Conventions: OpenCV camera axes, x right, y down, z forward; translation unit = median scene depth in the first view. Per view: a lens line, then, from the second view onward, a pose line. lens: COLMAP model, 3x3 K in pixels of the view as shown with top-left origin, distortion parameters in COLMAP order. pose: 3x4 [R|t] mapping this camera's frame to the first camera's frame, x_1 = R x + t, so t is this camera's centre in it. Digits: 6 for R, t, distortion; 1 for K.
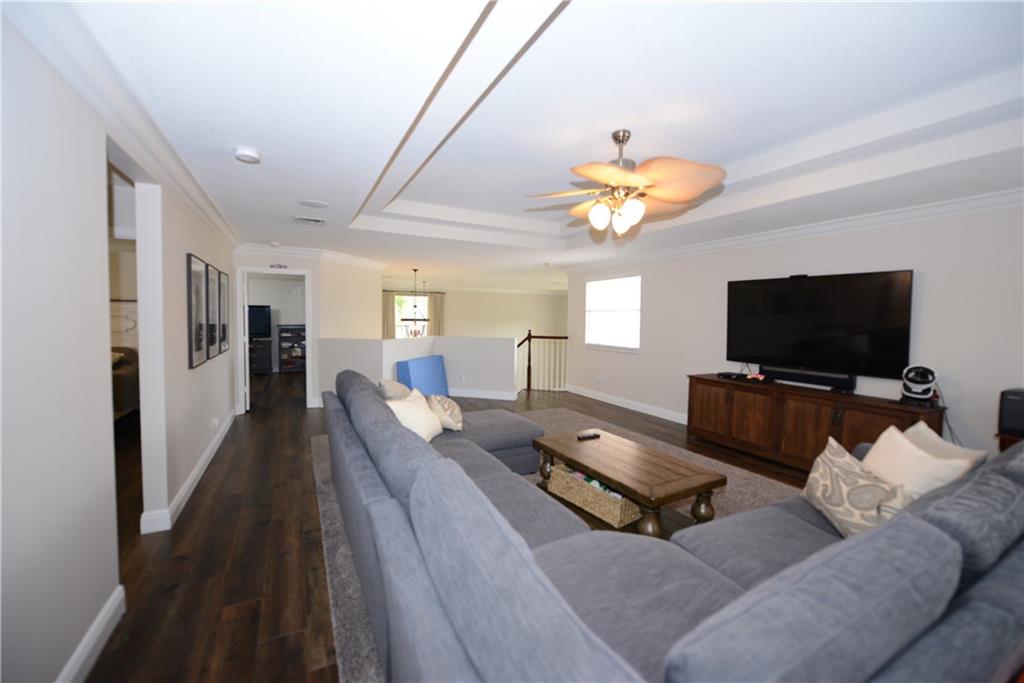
lens RADIAL K [[407.8, 0, 513.5], [0, 407.8, 342.1], [0, 0, 1]] dist [-0.009294, -0.000418]
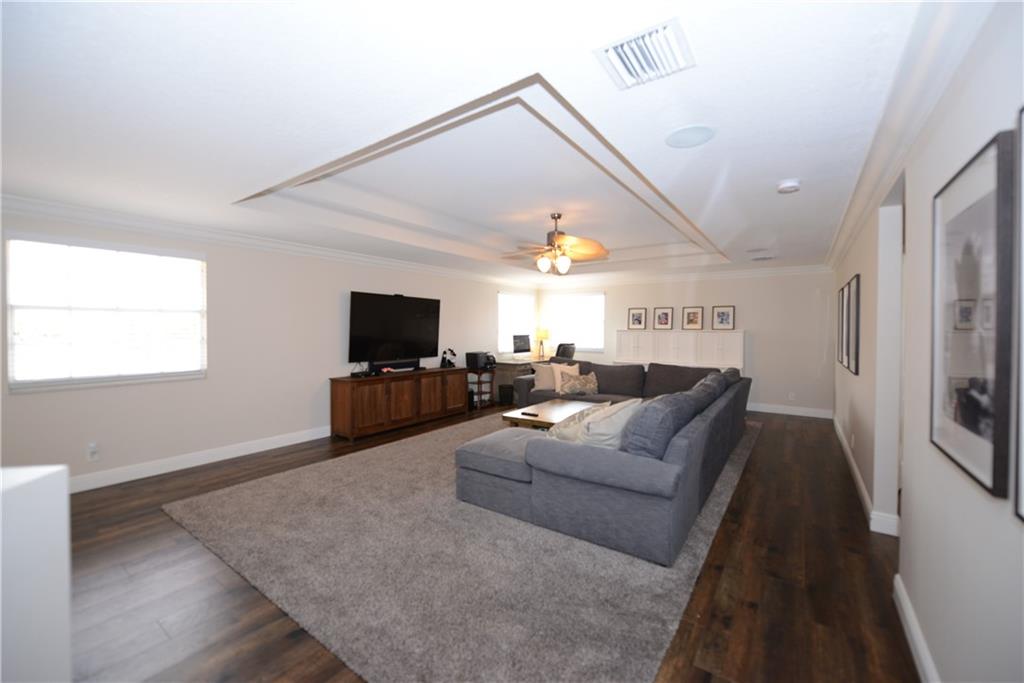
lens RADIAL K [[407.8, 0, 516.9], [0, 407.8, 332.0], [0, 0, 1]] dist [-0.009294, -0.000418]
pose [[-0.447111, -0.027099, 0.894068, -0.772370], [0.047858, 0.997385, 0.054164, -0.088392], [-0.893197, 0.067005, -0.444644, 1.261332]]
